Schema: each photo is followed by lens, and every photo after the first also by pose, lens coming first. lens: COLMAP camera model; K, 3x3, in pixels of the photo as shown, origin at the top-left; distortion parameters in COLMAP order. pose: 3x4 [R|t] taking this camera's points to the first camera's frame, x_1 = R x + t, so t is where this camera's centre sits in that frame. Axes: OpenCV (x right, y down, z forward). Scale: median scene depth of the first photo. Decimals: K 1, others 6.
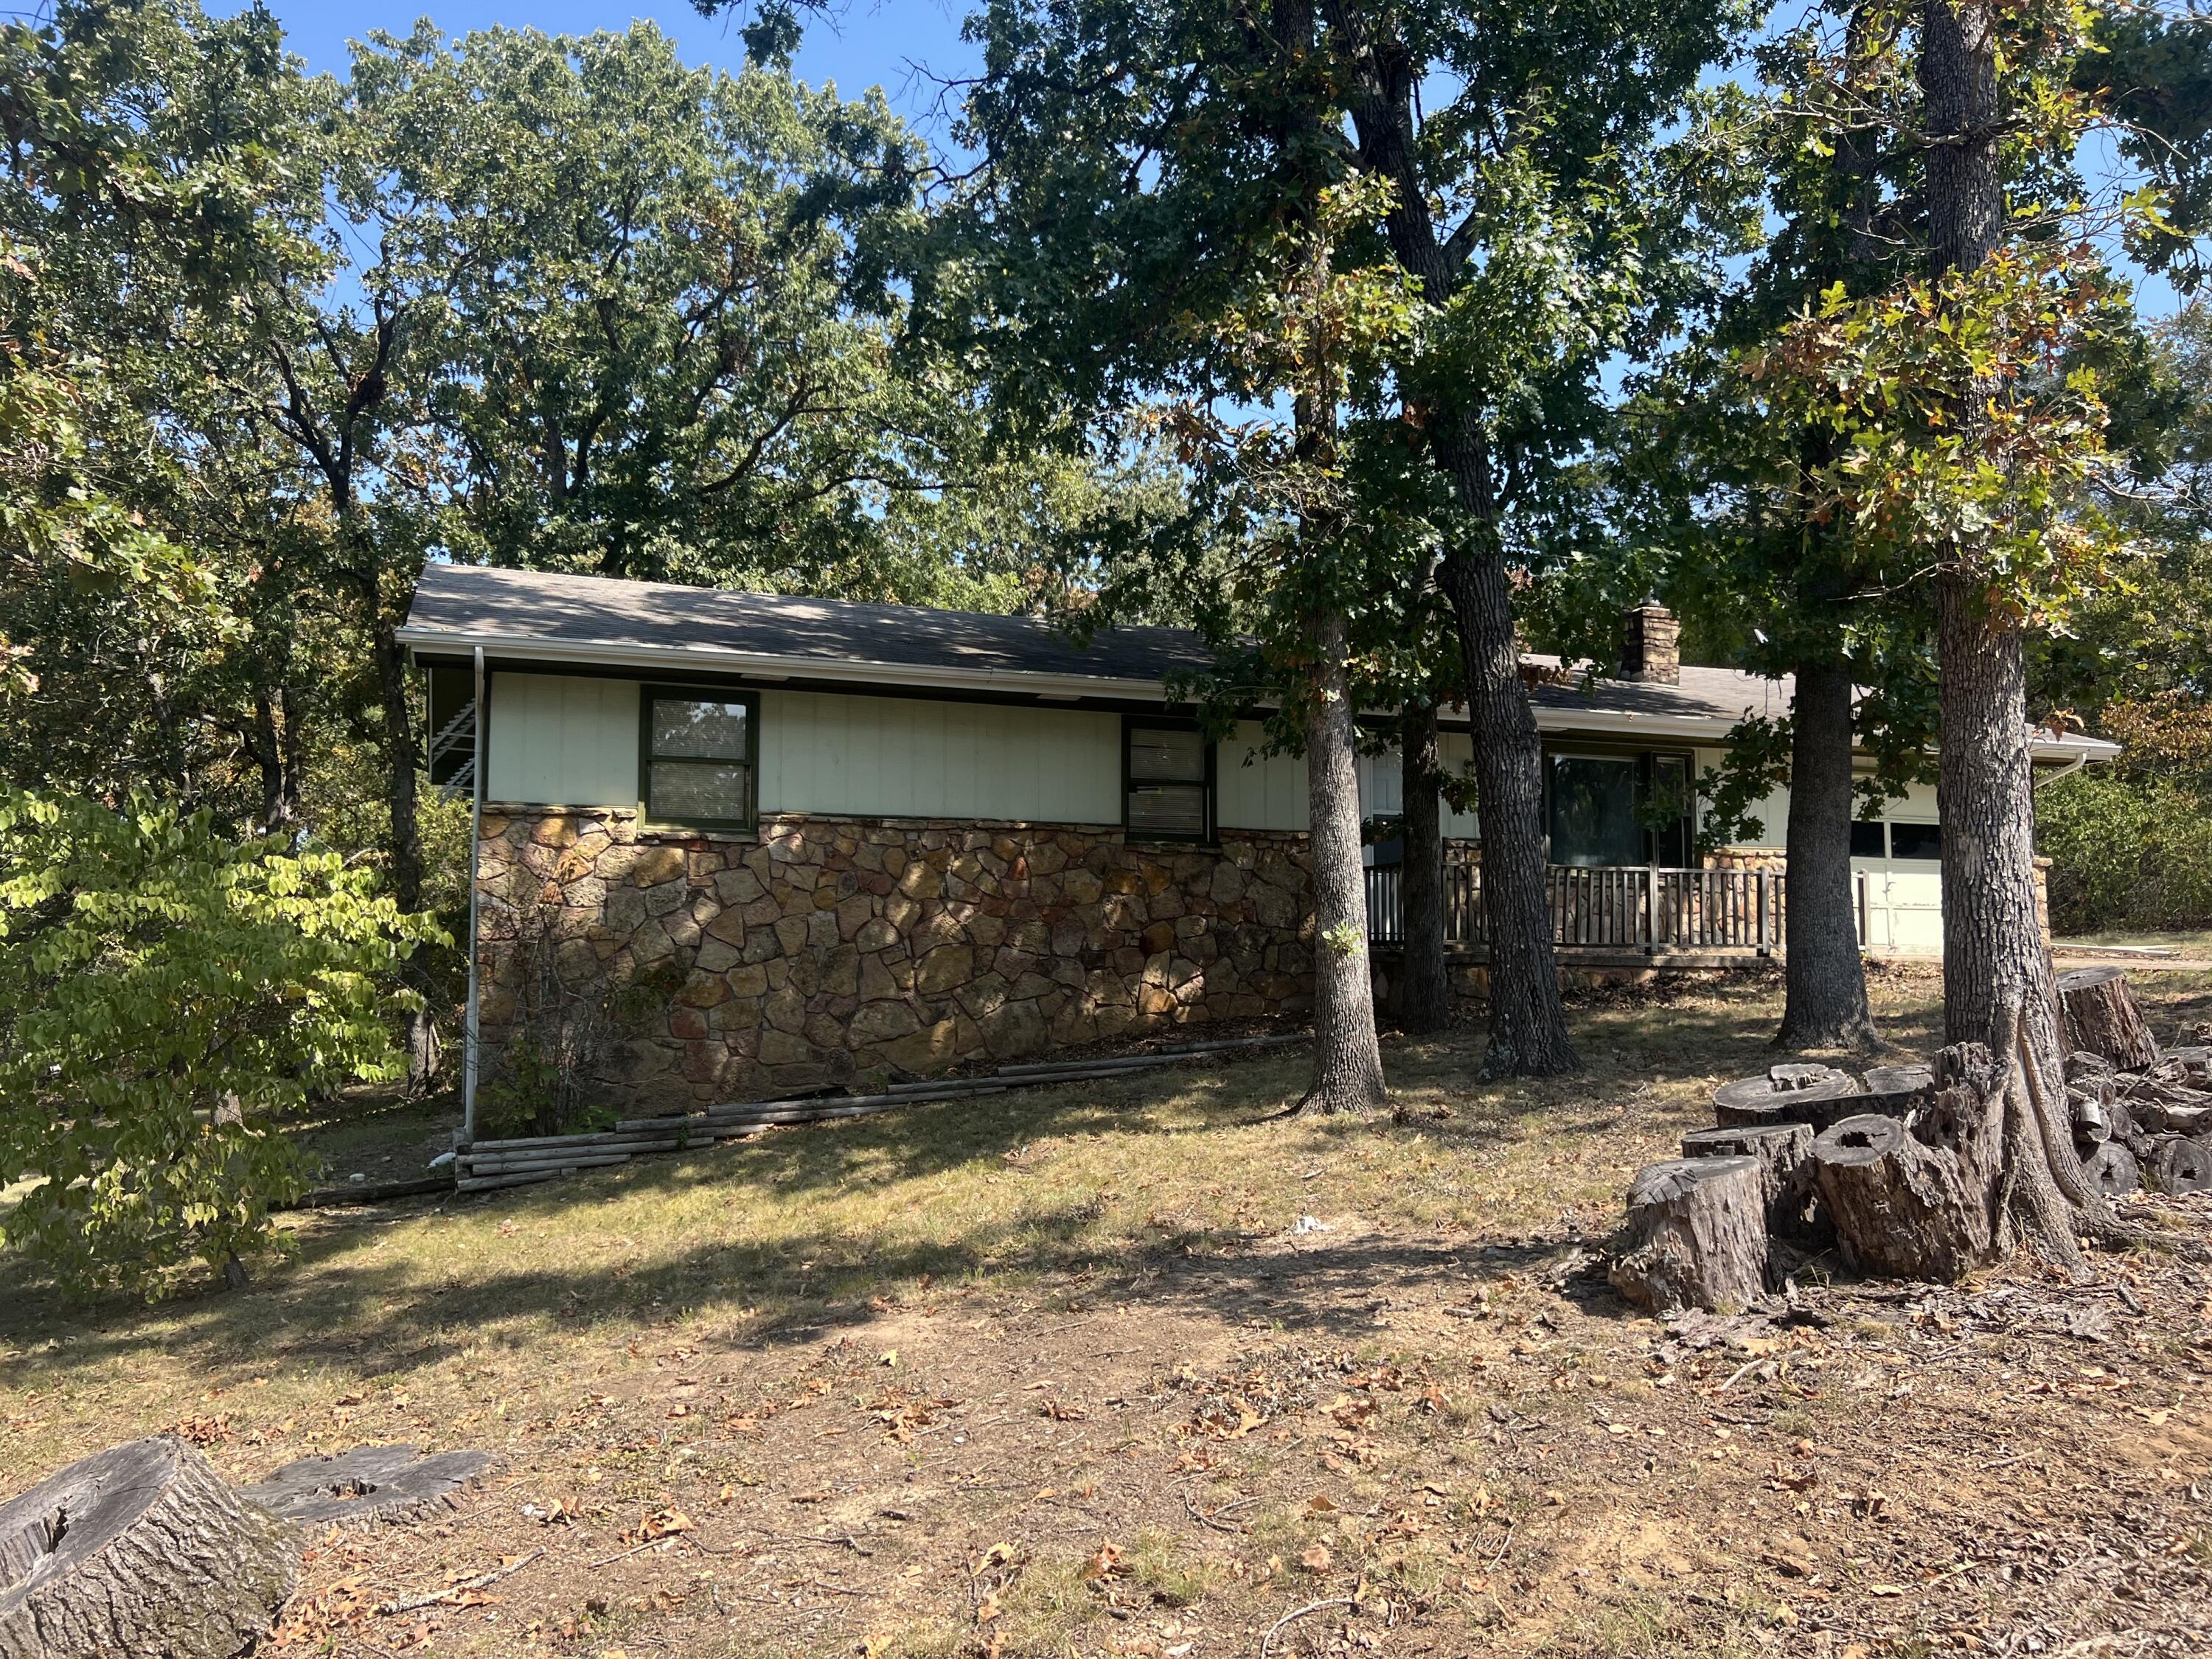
lens RADIAL K [[1636.7, 0, 1102.5], [0, 1636.7, 834.0], [0, 0, 1]] dist [0.031326, -0.018743]
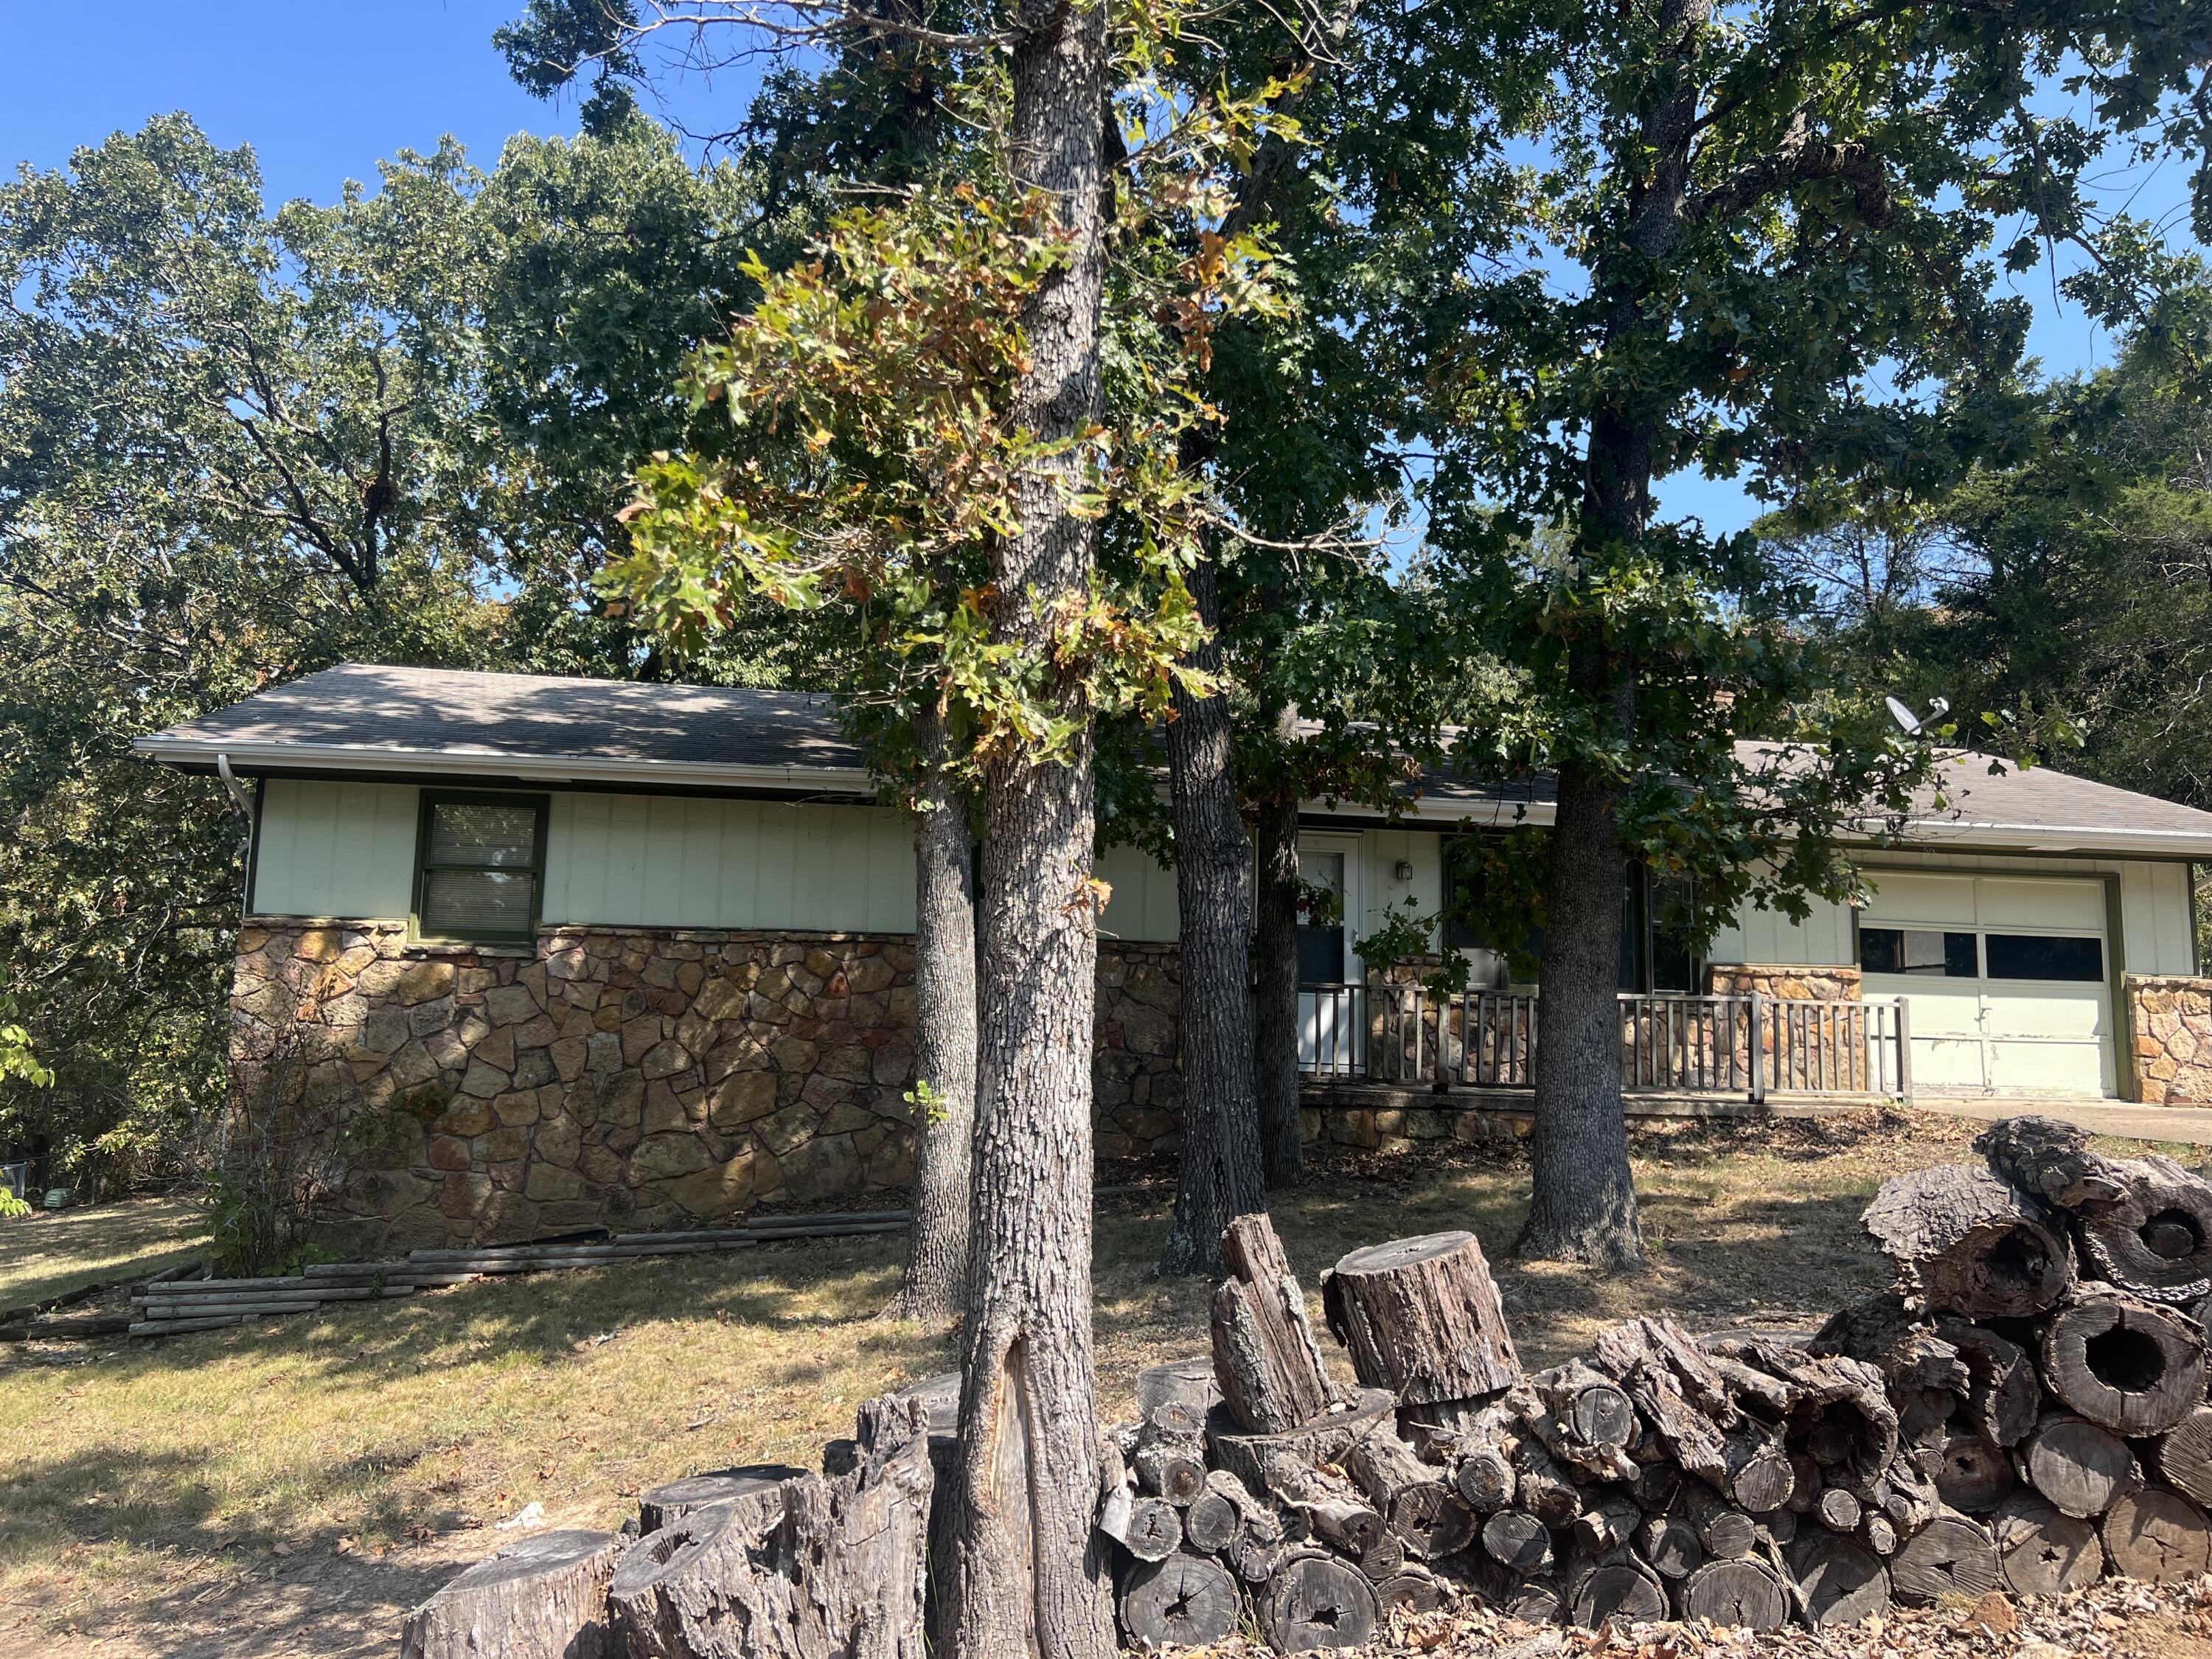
lens RADIAL K [[1636.7, 0, 1108.8], [0, 1636.7, 819.6], [0, 0, 1]] dist [0.031326, -0.018743]
pose [[0.978892, -0.006257, -0.204282, 0.305629], [-0.004428, 0.998648, -0.051802, -0.026646], [0.204330, 0.051613, 0.977541, 0.156802]]
